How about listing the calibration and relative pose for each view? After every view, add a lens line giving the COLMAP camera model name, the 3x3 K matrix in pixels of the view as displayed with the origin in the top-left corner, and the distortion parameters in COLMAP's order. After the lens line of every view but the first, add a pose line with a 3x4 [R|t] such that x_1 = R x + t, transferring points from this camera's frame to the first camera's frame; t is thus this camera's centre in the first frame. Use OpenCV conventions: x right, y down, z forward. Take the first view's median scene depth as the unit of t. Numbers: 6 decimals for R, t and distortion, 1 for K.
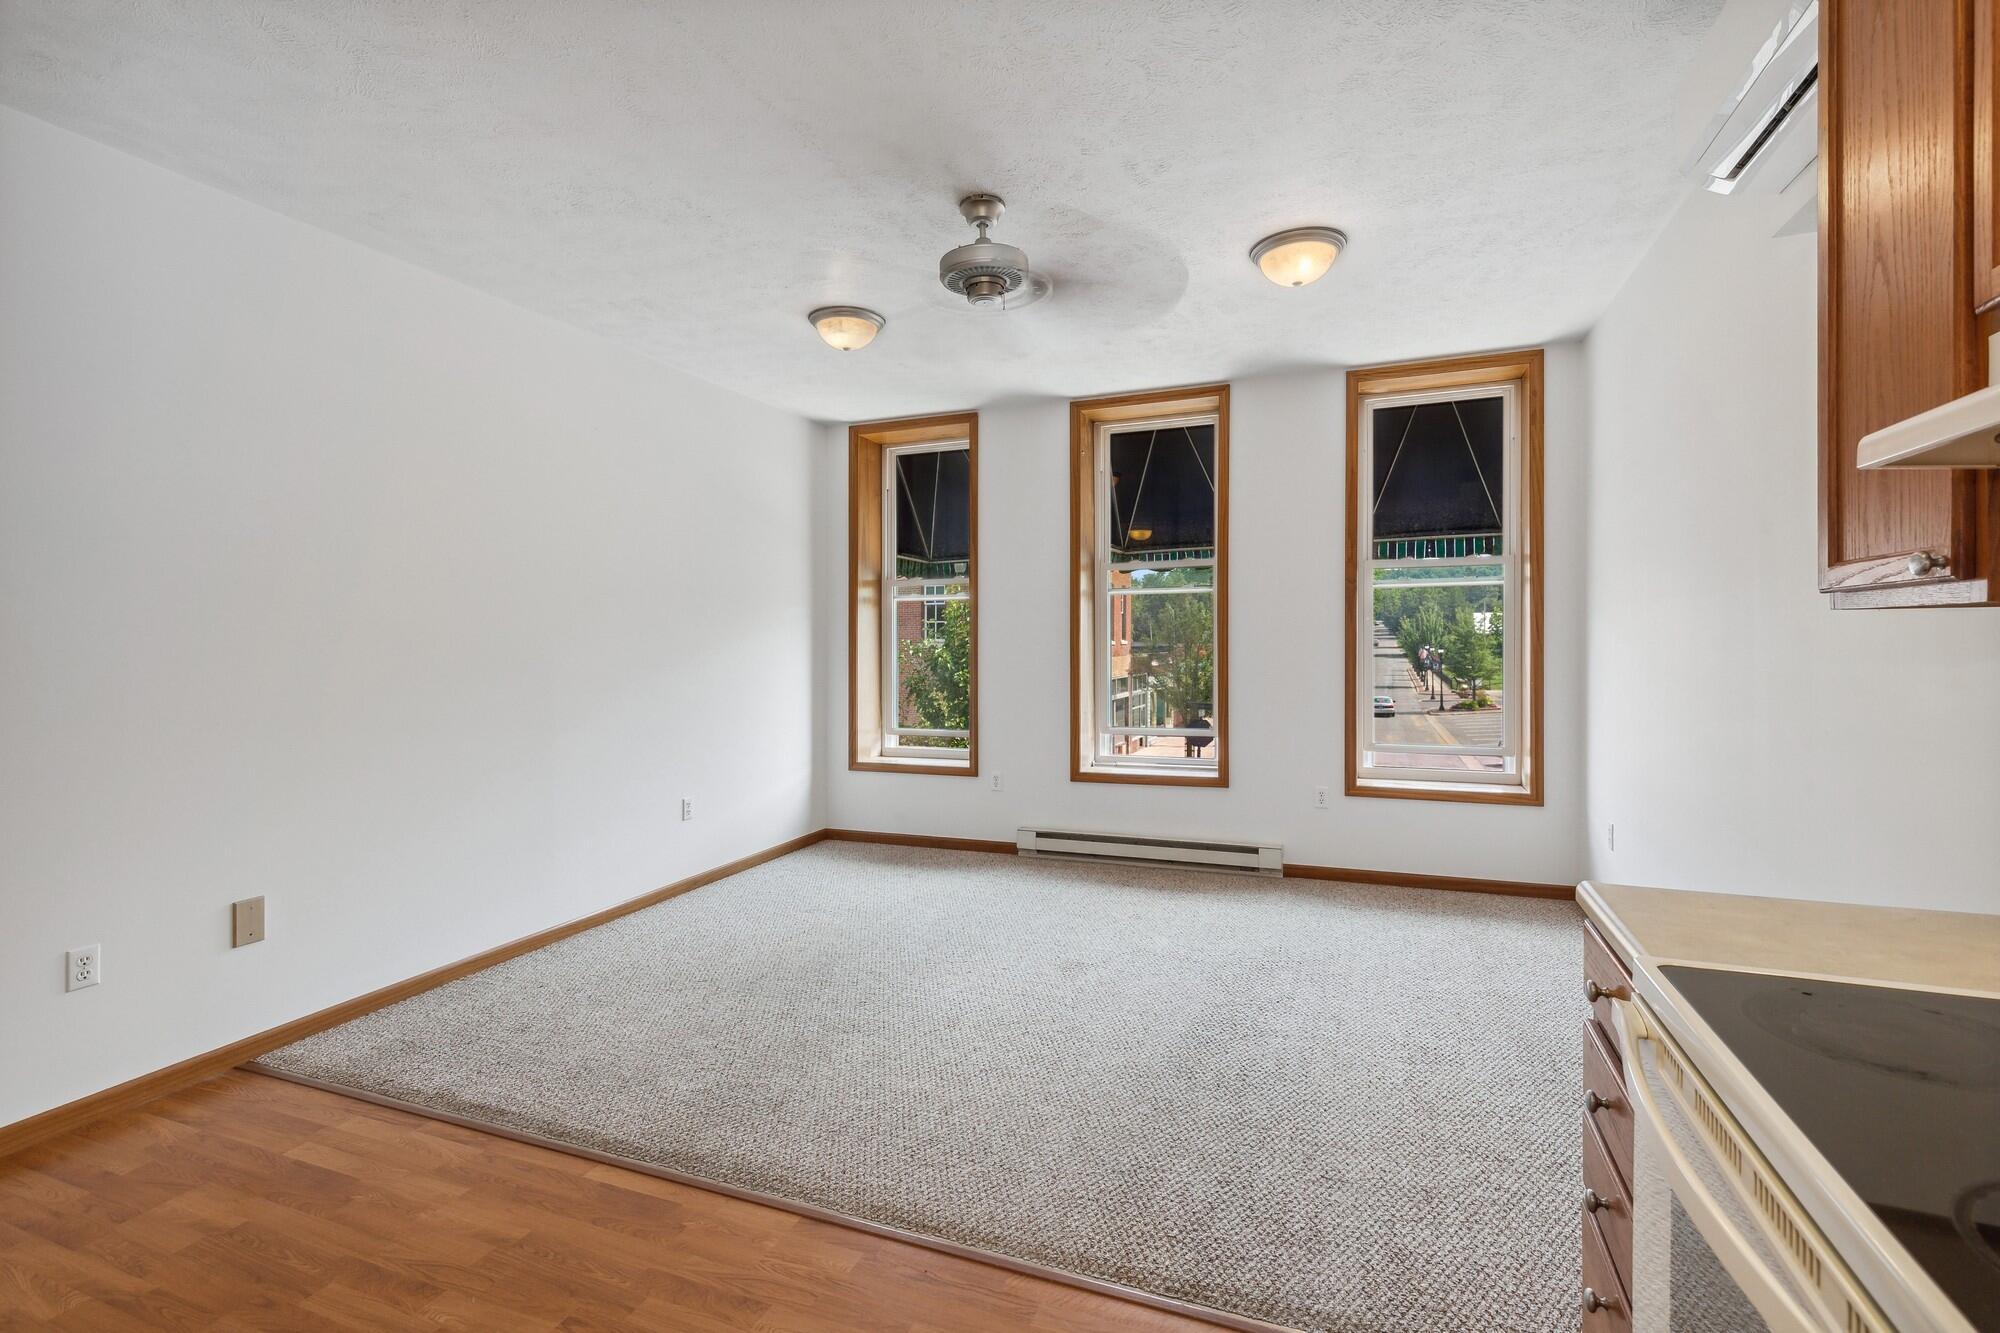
lens RADIAL K [[924.9, 0, 986.9], [0, 924.9, 649.5], [0, 0, 1]] dist [0.001609, -0.000159]
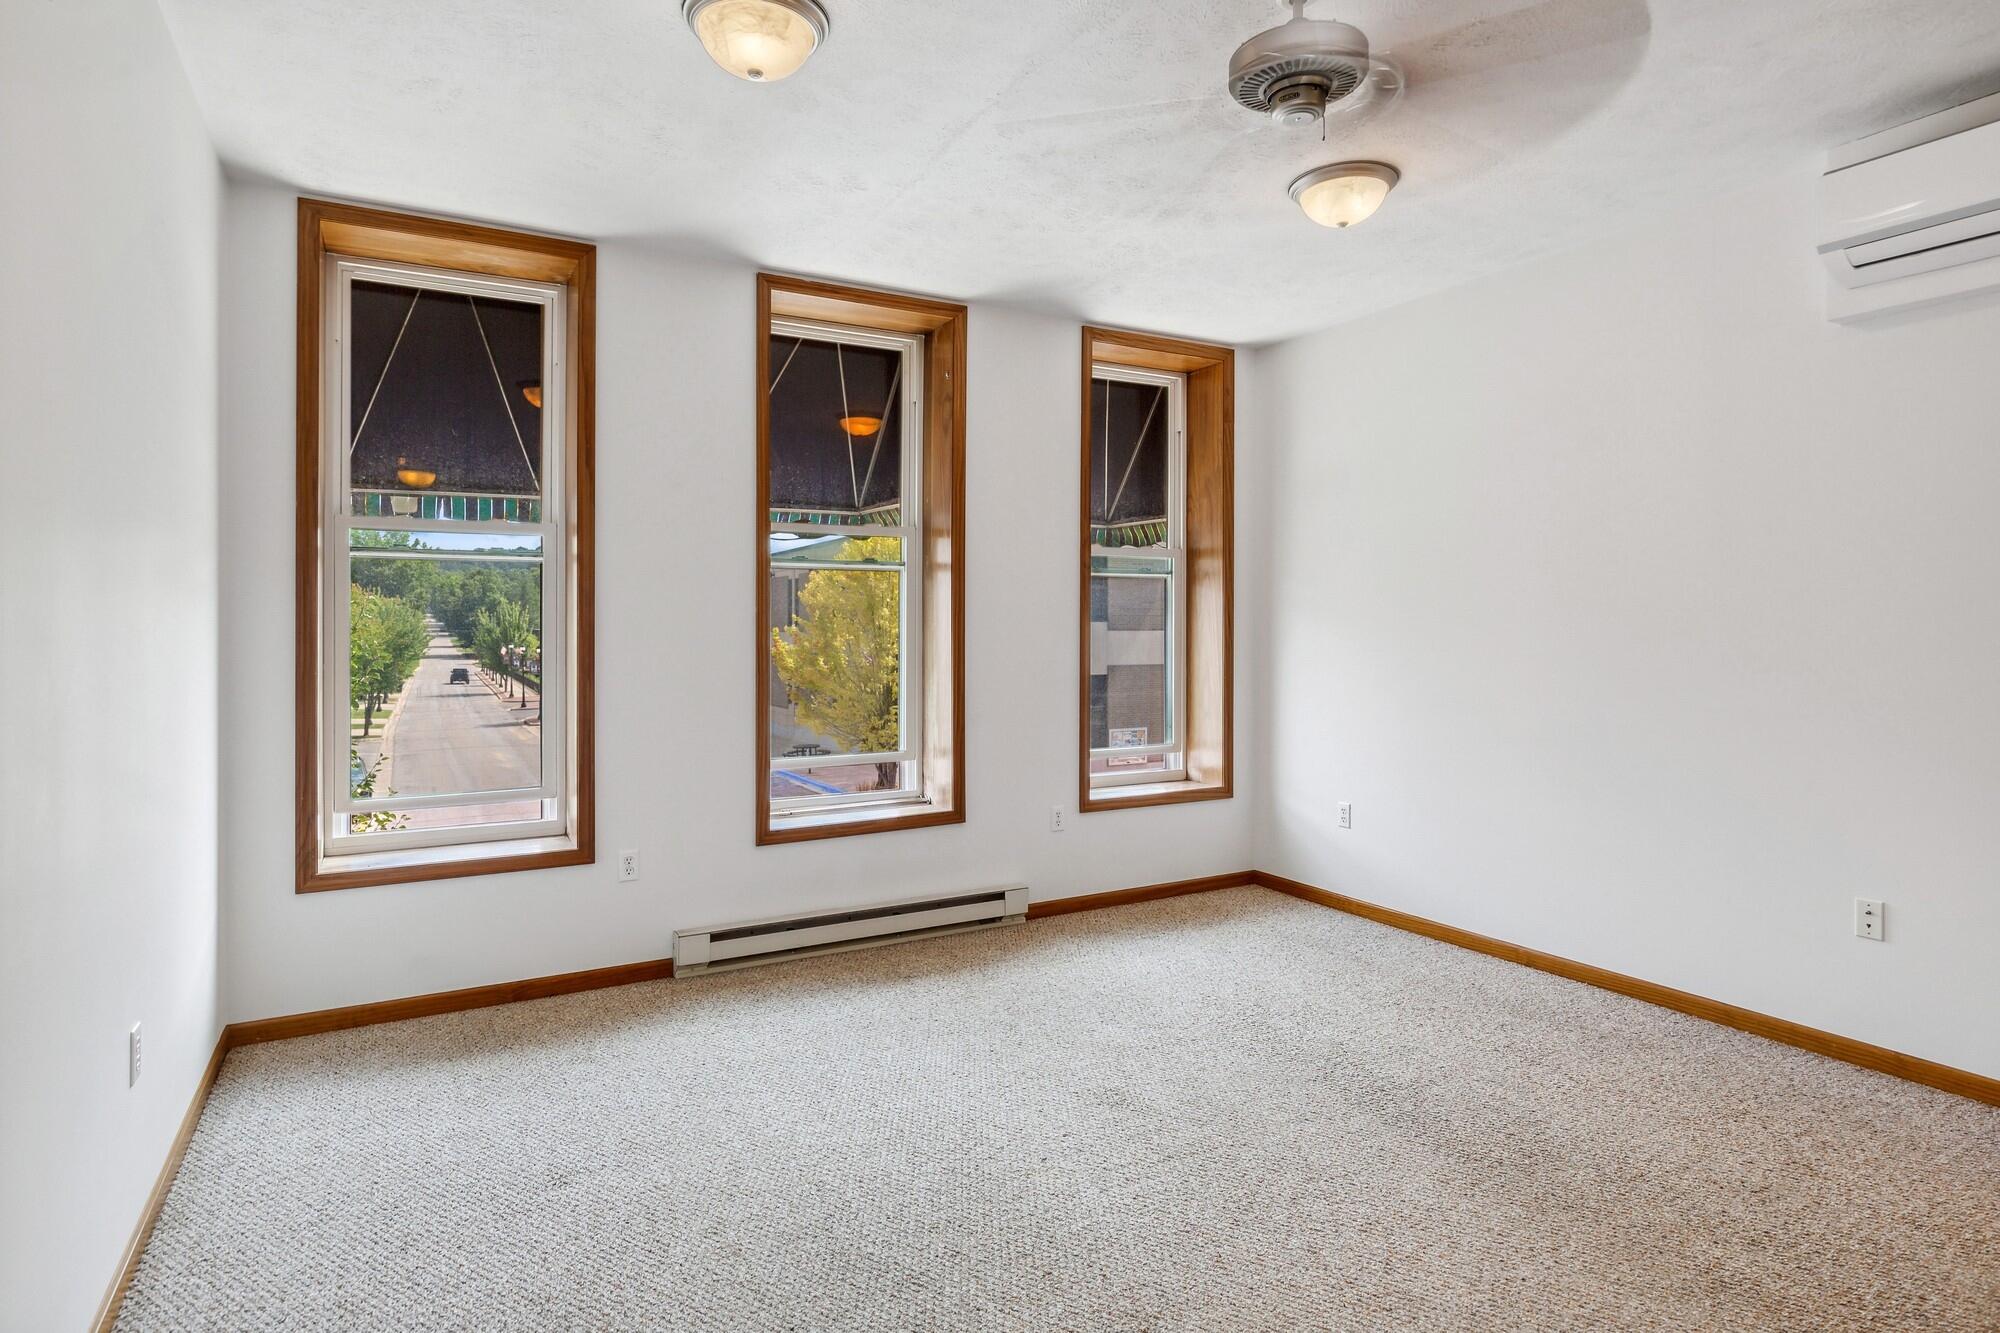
lens RADIAL K [[1108.7, 0, 1048.2], [0, 1108.7, 635.4], [0, 0, 1]] dist [-0.003823, 0.001320]
pose [[0.601930, -0.001442, 0.798548, -0.440899], [-0.001370, 0.999995, 0.002838, -0.010958], [-0.798548, -0.002802, 0.601925, 0.378451]]
